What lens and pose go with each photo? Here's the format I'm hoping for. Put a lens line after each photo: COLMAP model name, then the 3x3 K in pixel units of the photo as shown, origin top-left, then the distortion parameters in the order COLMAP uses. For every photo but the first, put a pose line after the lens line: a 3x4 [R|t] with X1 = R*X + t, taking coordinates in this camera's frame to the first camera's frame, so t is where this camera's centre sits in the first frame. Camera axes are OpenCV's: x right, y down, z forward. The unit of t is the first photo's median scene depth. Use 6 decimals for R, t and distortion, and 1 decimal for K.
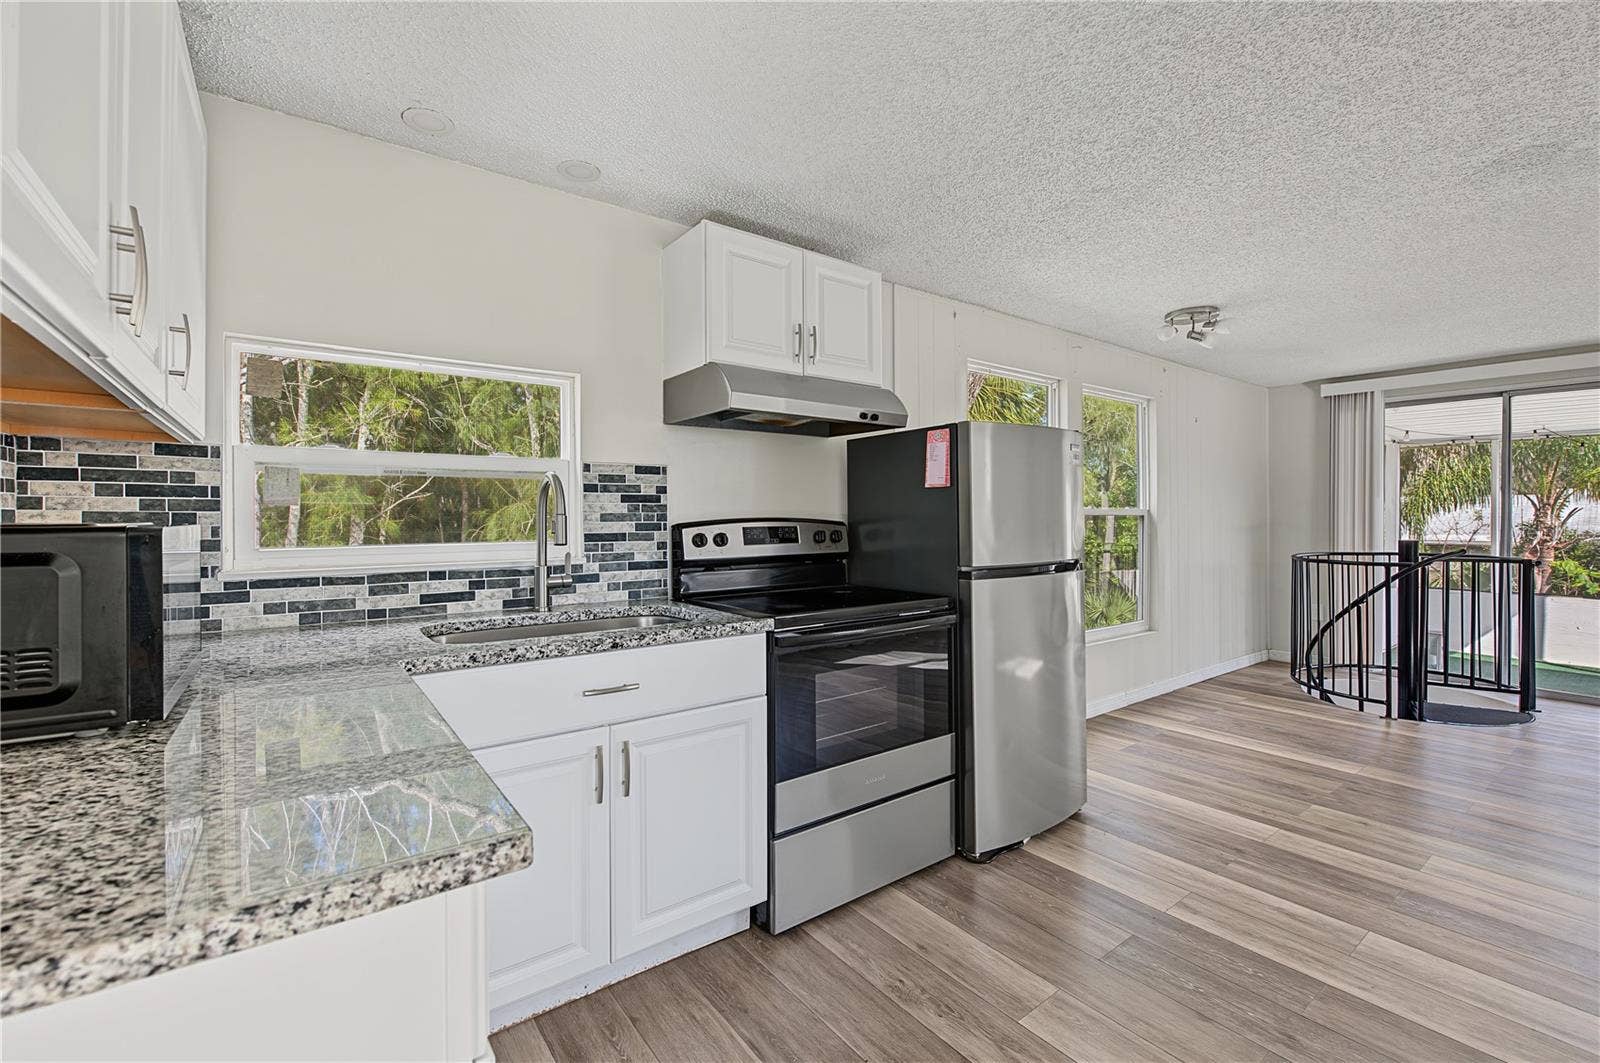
lens RADIAL K [[687.4, 0, 799.9], [0, 687.4, 521.3], [0, 0, 1]] dist [-0.001059, -0.001069]
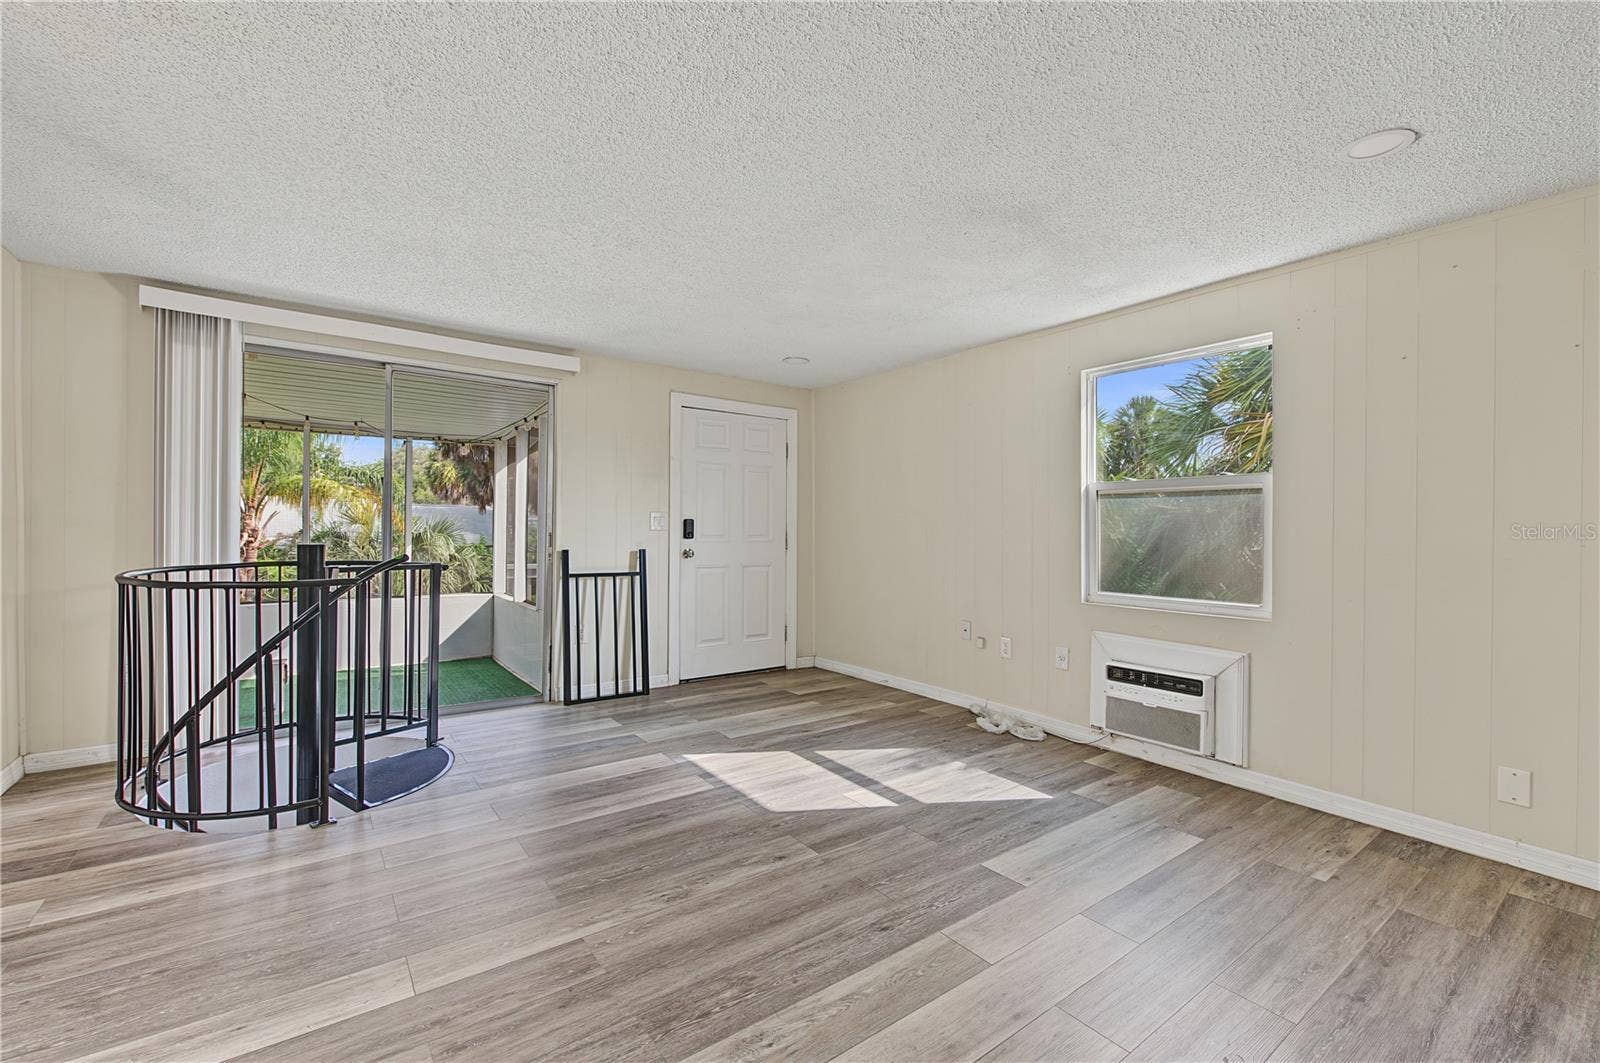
lens RADIAL K [[677.3, 0, 800.0], [0, 677.3, 531.5], [0, 0, 1]] dist [0.001208, -0.000064]
pose [[0.011982, -0.002382, 0.999925, 0.414083], [-0.008828, 0.999958, 0.002488, 0.018283], [-0.999889, -0.008857, 0.011961, 0.966429]]
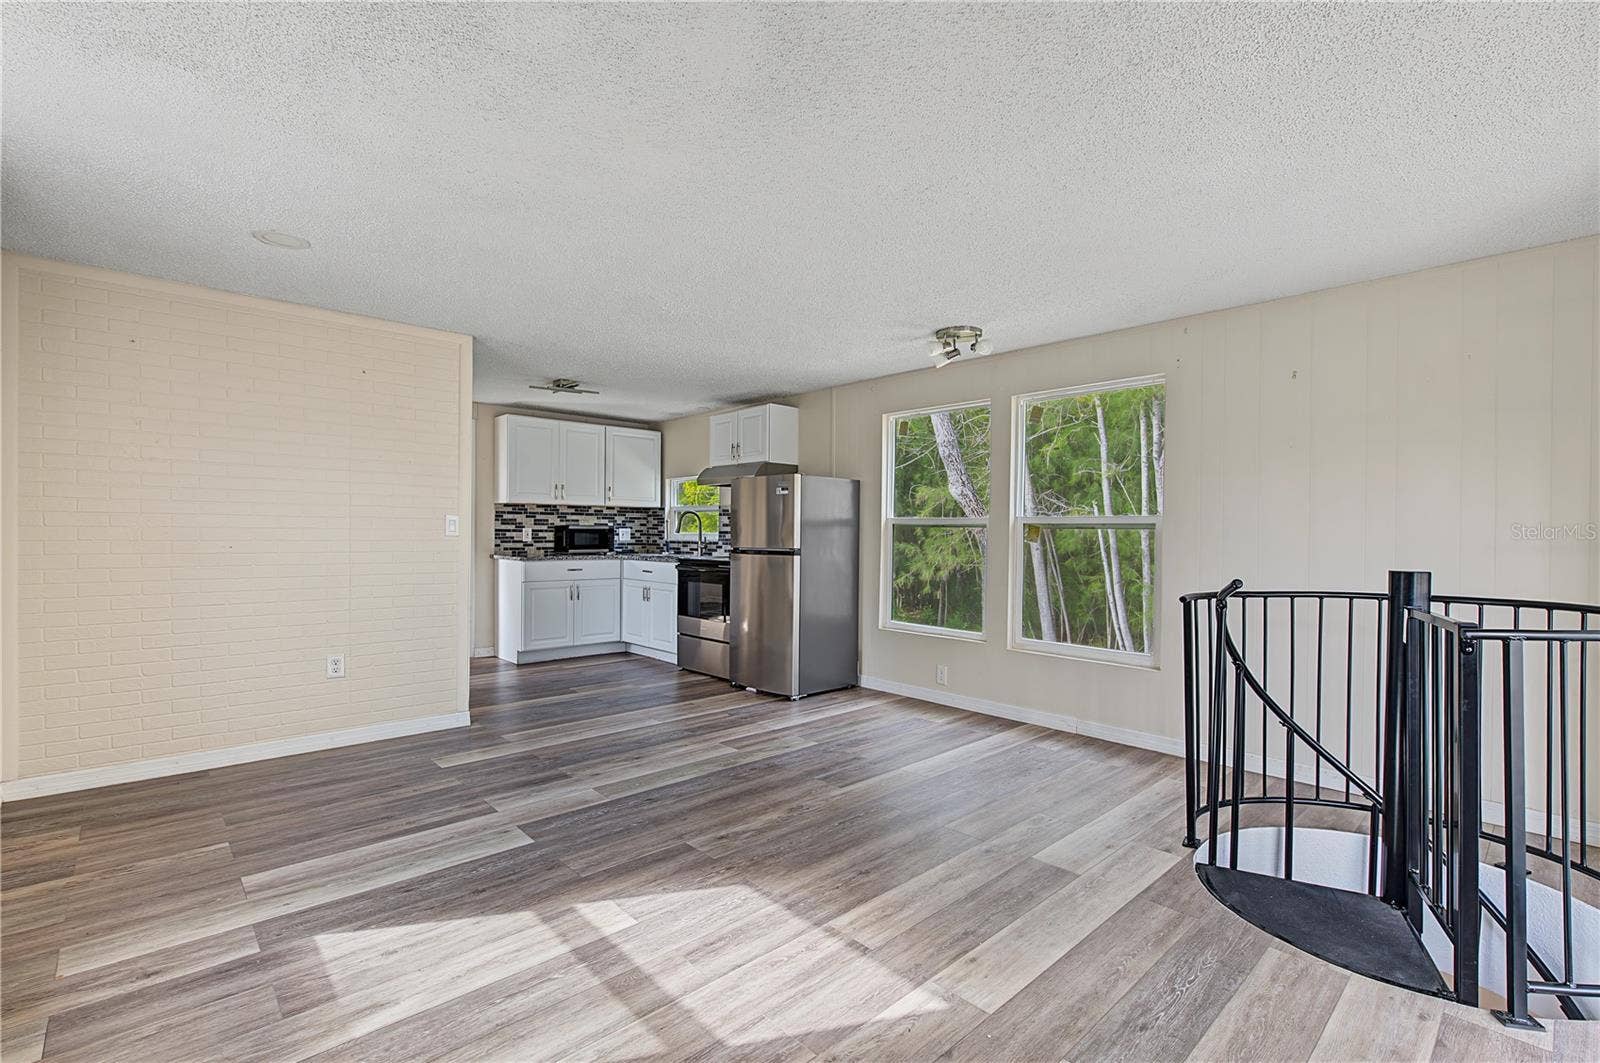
lens RADIAL K [[716.2, 0, 795.9], [0, 716.2, 536.2], [0, 0, 1]] dist [-0.002043, -0.000573]
pose [[0.101835, 0.011030, -0.994740, 2.572839], [-0.013099, 0.999867, 0.009745, 0.006277], [0.994715, 0.012038, 0.101966, 0.997415]]
